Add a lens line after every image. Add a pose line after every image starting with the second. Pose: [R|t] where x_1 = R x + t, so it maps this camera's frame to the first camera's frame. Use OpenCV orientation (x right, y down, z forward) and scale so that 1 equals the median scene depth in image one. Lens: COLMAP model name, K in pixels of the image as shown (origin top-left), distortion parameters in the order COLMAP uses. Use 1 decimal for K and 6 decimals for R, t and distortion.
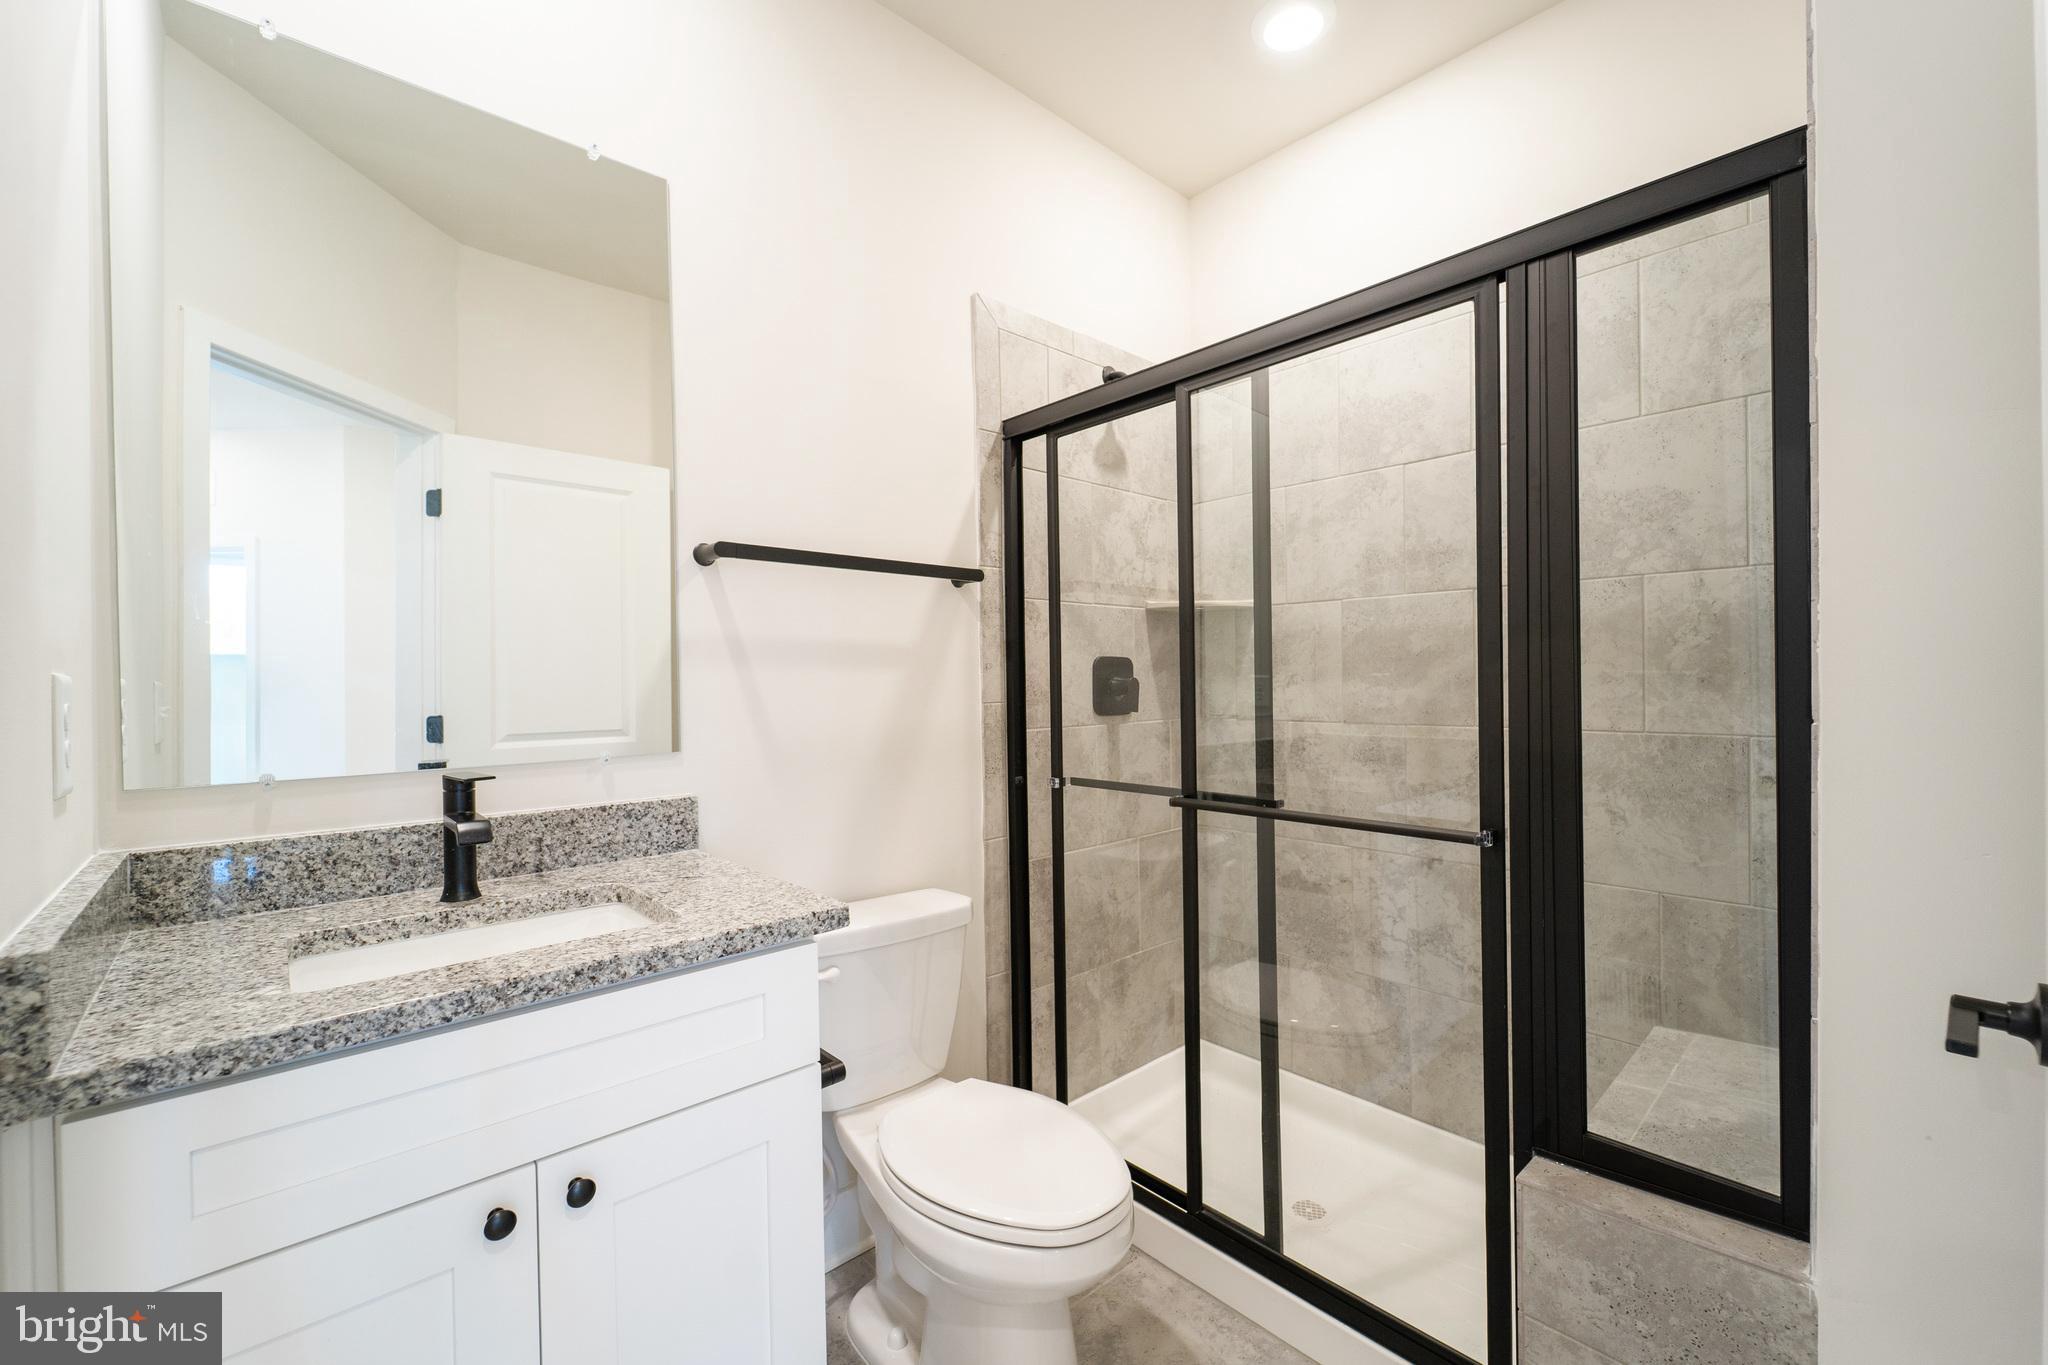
lens RADIAL K [[855.0, 0, 1024.0], [0, 855.0, 682.5], [0, 0, 1]] dist [-0.000029, -0.000119]
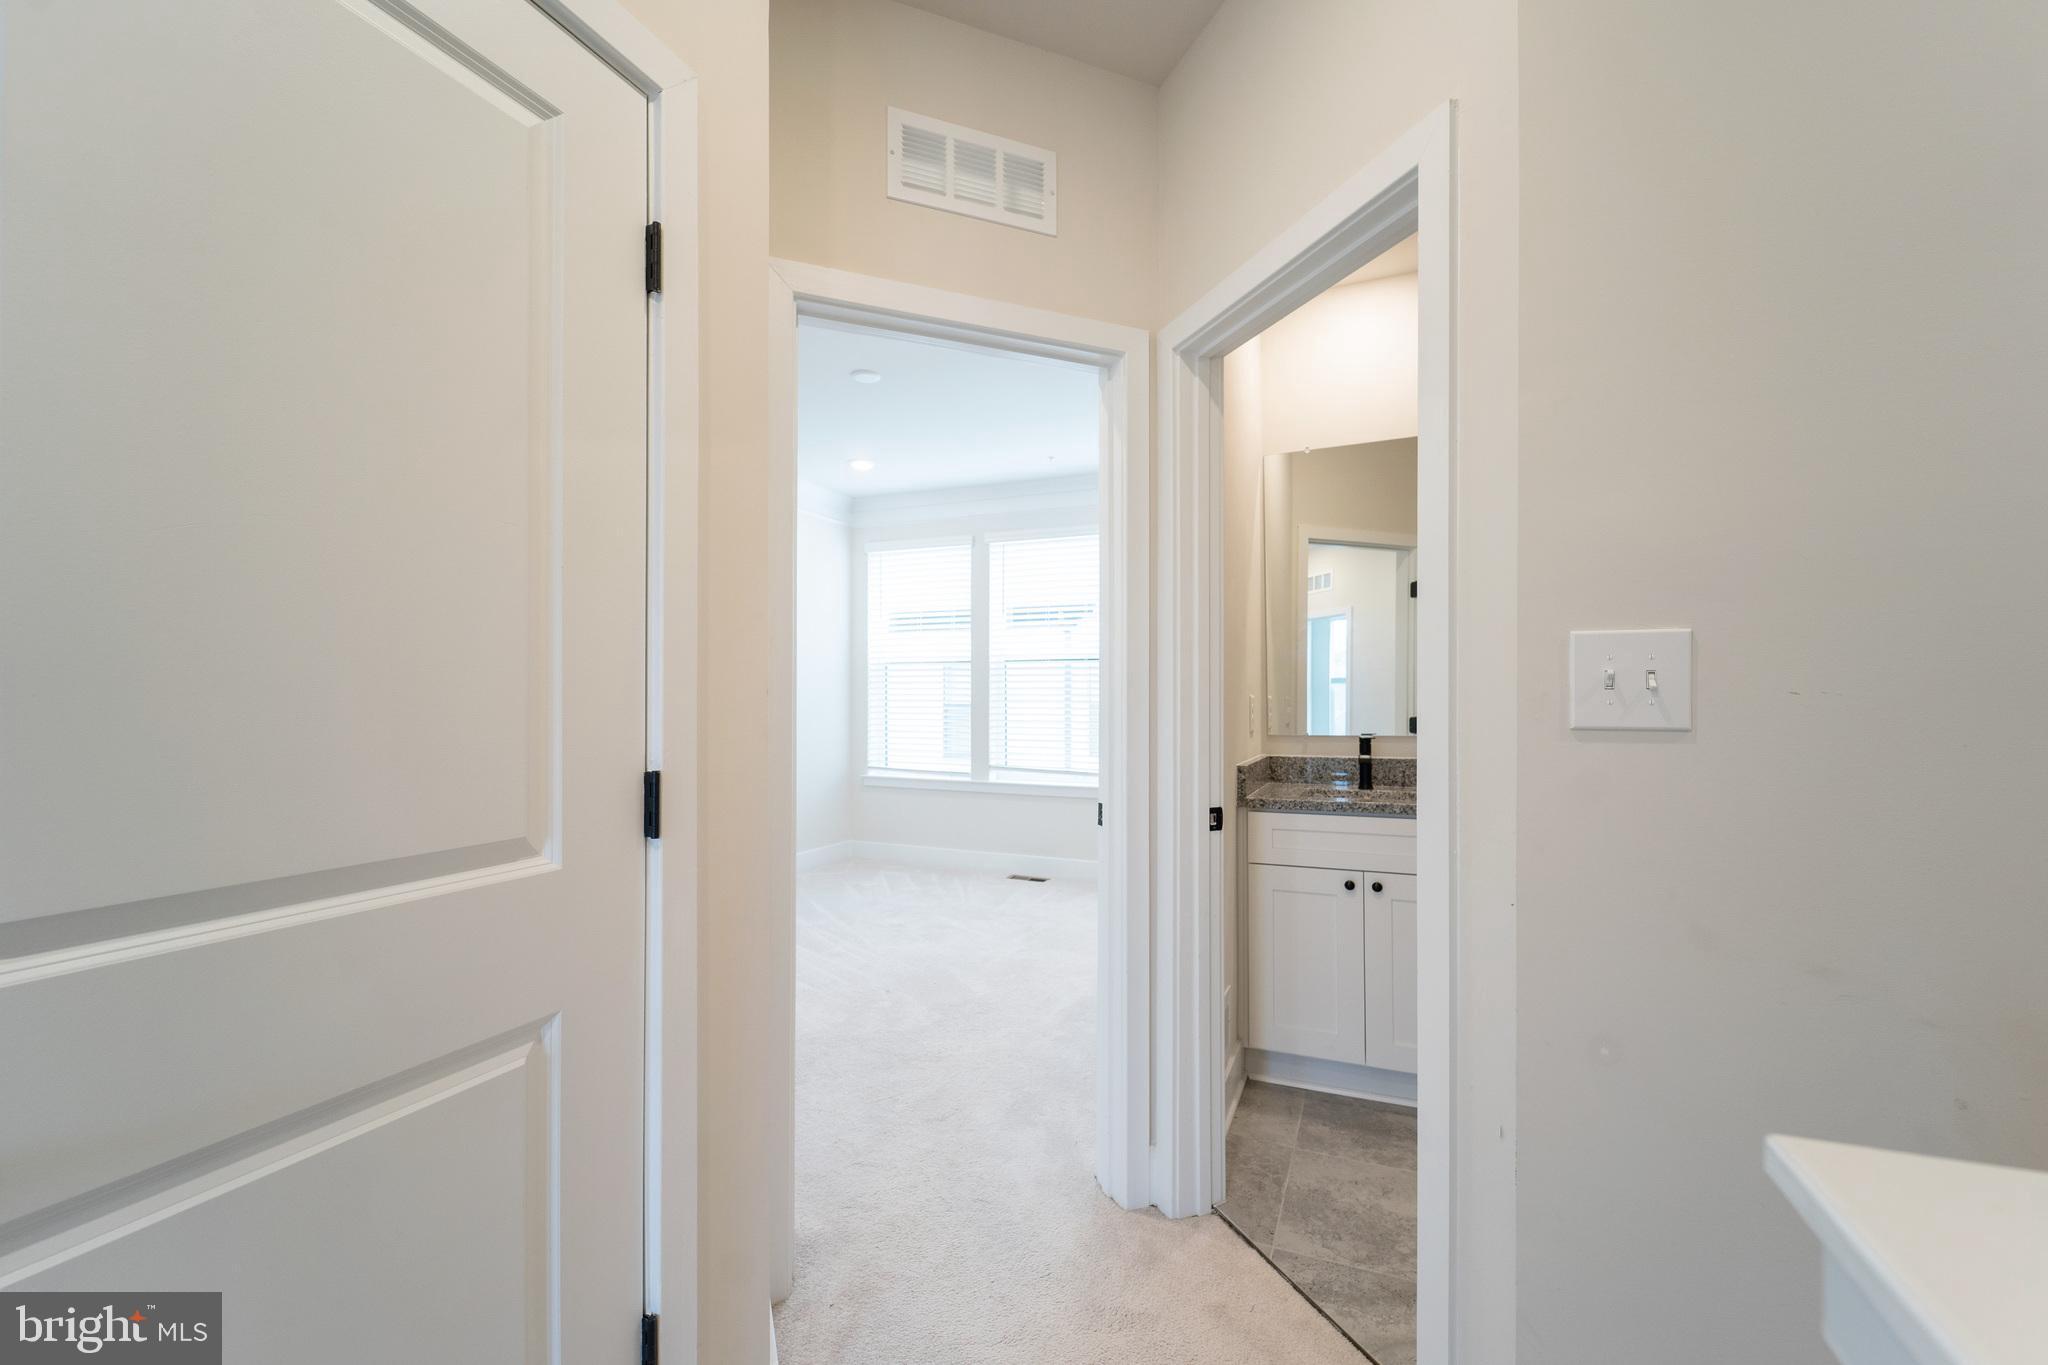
lens RADIAL K [[849.7, 0, 1024.0], [0, 849.7, 682.5], [0, 0, 1]] dist [-0.026722, -0.000450]
pose [[0.424656, -0.003152, -0.905349, 1.101296], [-0.009478, 0.999924, -0.007927, -0.017490], [0.905305, 0.011947, 0.424594, -0.893168]]
